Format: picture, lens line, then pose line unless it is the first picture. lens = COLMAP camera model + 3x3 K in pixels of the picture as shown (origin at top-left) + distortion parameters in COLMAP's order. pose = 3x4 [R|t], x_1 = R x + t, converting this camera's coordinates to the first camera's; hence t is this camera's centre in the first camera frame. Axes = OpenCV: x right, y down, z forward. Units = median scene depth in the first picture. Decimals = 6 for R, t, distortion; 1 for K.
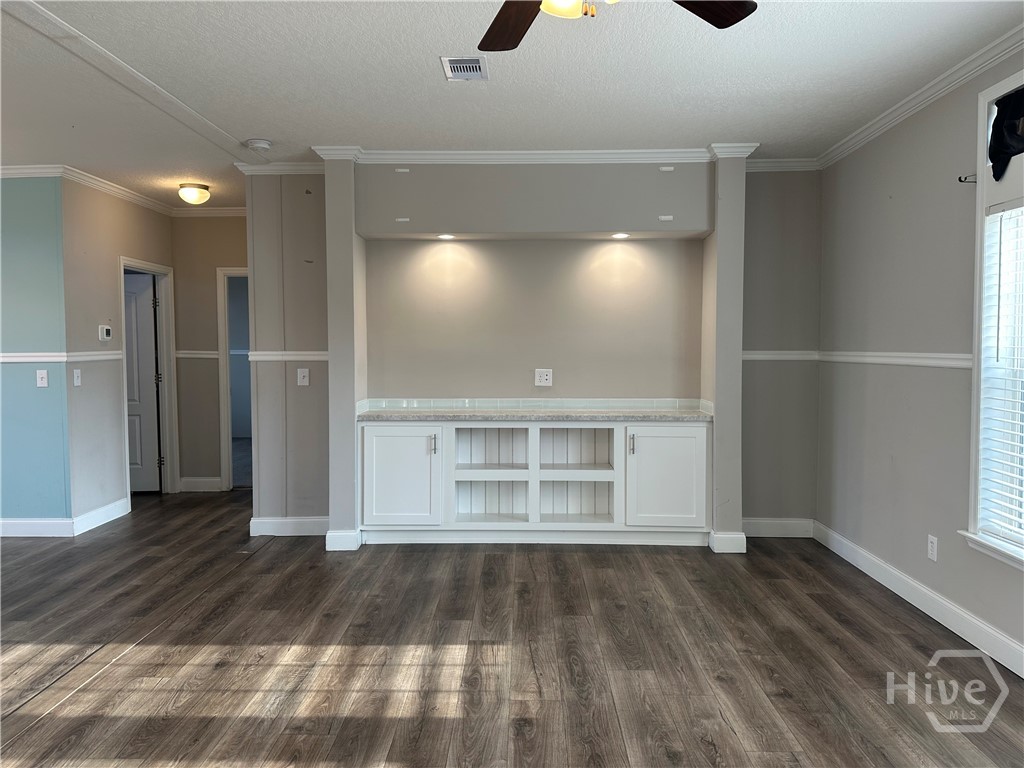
lens RADIAL K [[736.1, 0, 508.2], [0, 736.1, 371.8], [0, 0, 1]] dist [0.024945, -0.005672]
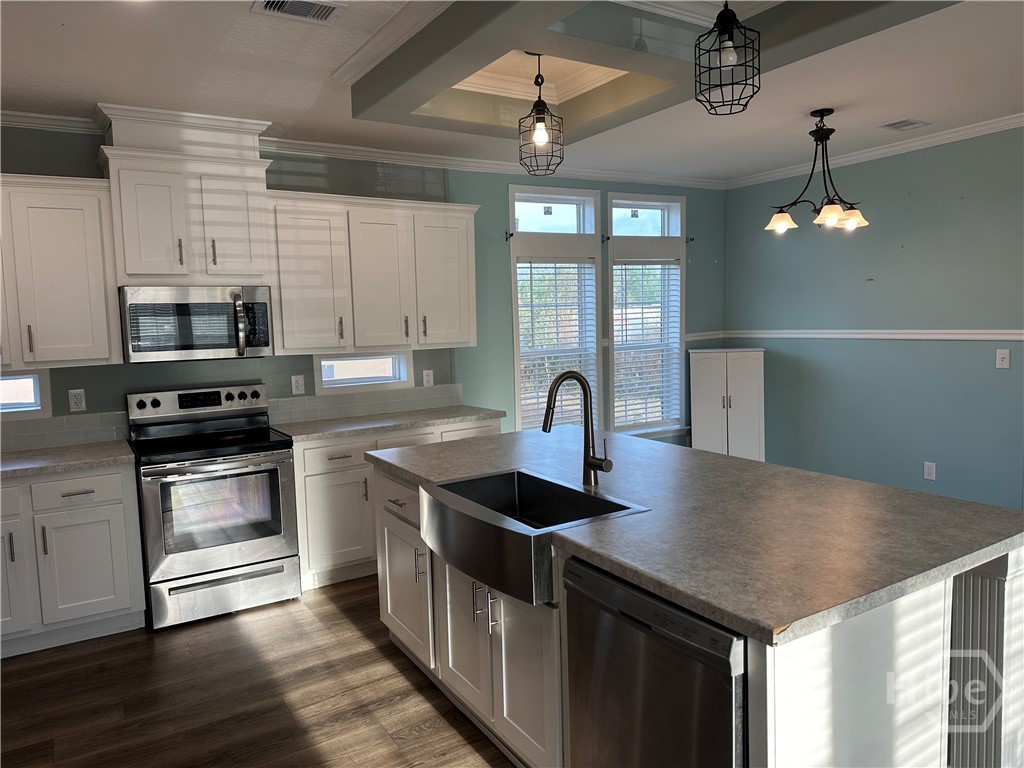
lens RADIAL K [[718.5, 0, 510.9], [0, 718.5, 378.4], [0, 0, 1]] dist [0.142634, -0.213802]
pose [[0.544885, 0.066318, -0.835884, -0.236608], [-0.011898, 0.997379, 0.071375, -0.025847], [0.838426, -0.028946, 0.544246, 0.035084]]
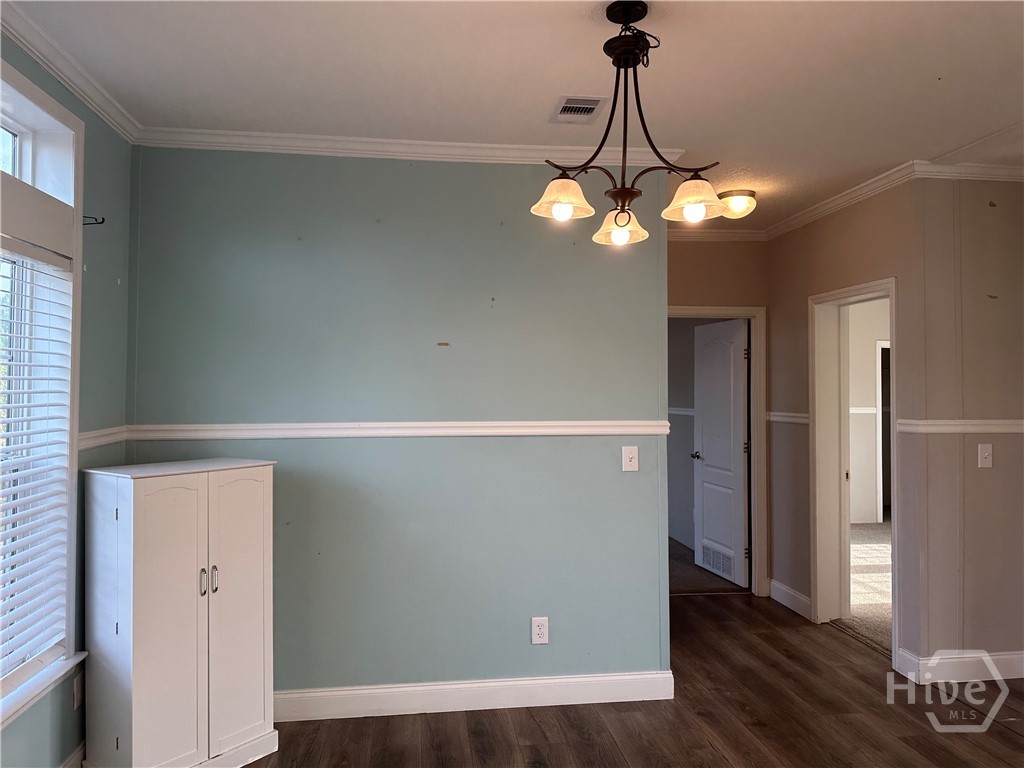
lens RADIAL K [[718.5, 0, 510.9], [0, 718.5, 378.4], [0, 0, 1]] dist [0.142634, -0.213802]
pose [[0.986710, 0.013219, 0.161955, -0.927708], [-0.002026, 0.997609, -0.069081, -0.020223], [-0.162481, 0.067835, 0.984377, 0.401670]]
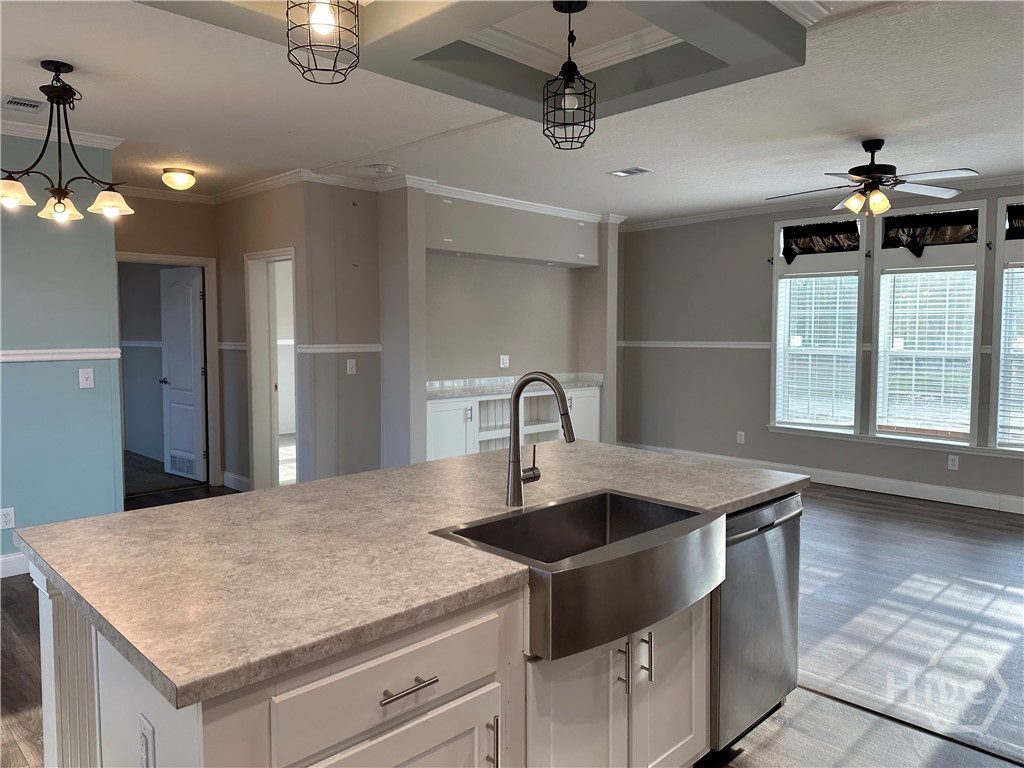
lens RADIAL K [[736.1, 0, 508.2], [0, 736.1, 371.8], [0, 0, 1]] dist [0.024945, -0.005672]
pose [[0.695027, -0.033211, 0.718216, -1.000829], [0.029404, 0.999410, 0.017759, 0.001937], [-0.718382, 0.008776, 0.695593, 0.037631]]
